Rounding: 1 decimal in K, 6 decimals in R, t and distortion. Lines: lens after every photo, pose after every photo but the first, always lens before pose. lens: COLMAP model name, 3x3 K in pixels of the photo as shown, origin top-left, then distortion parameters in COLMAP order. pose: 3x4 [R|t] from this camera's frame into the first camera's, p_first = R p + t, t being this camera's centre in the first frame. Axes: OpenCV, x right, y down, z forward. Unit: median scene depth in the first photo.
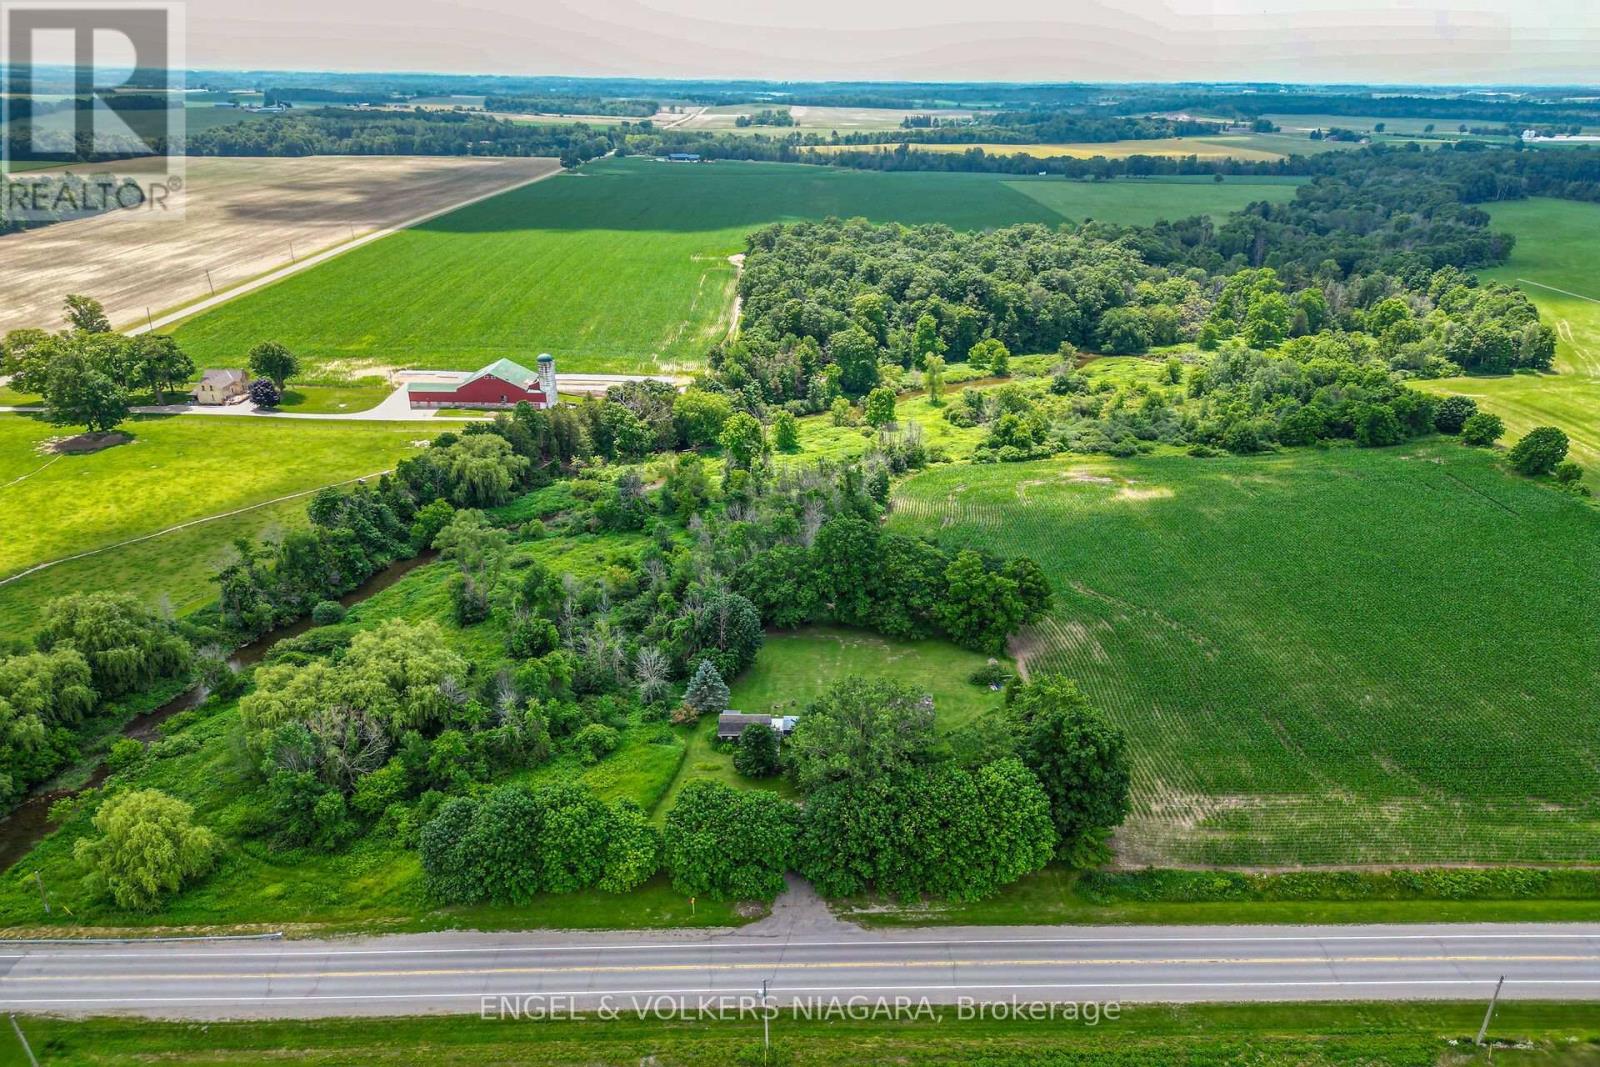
lens RADIAL K [[1137.9, 0, 808.2], [0, 1137.9, 571.7], [0, 0, 1]] dist [0.071020, -0.061699]
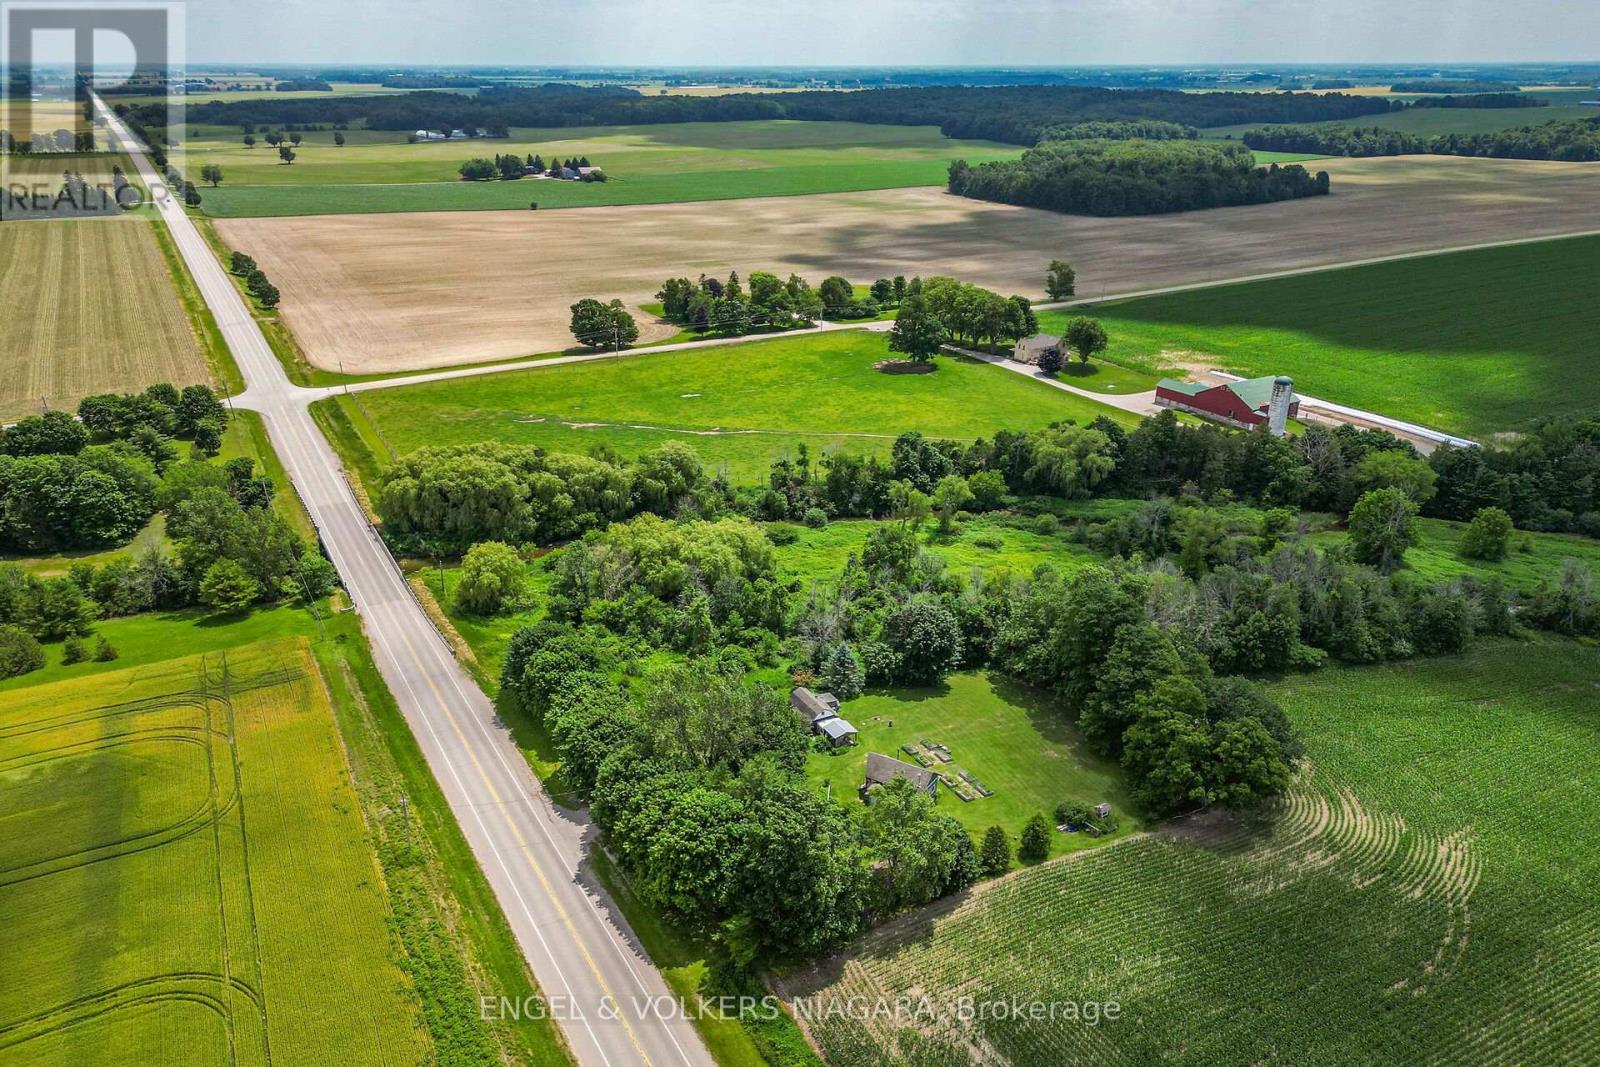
lens RADIAL K [[1148.5, 0, 803.0], [0, 1148.5, 570.0], [0, 0, 1]] dist [0.074745, -0.067149]
pose [[0.490570, 0.338854, -0.802819, 0.627551], [-0.341450, 0.922372, 0.180669, -0.142021], [0.801719, 0.185492, 0.568190, 0.329598]]
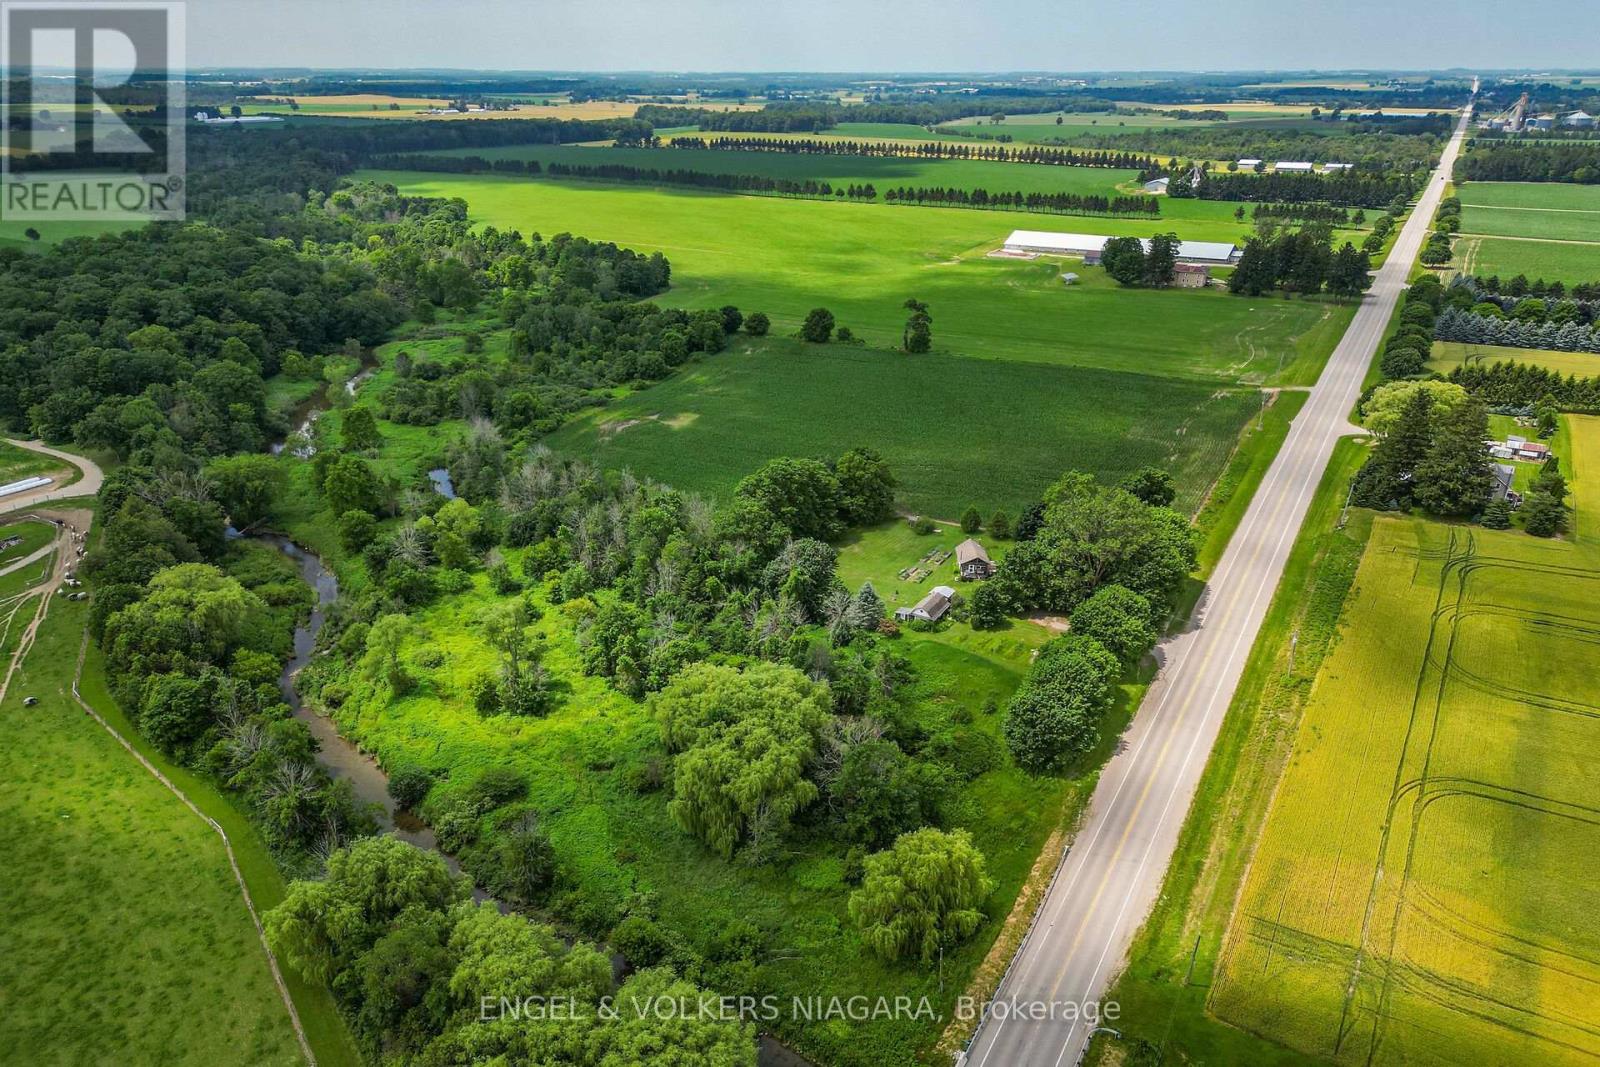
lens RADIAL K [[1112.5, 0, 807.2], [0, 1112.5, 589.2], [0, 0, 1]] dist [0.059488, -0.042058]
pose [[0.484073, -0.379639, 0.788383, -0.913727], [0.352661, 0.909210, 0.221286, -0.171339], [-0.800814, 0.170914, 0.574008, 0.354456]]
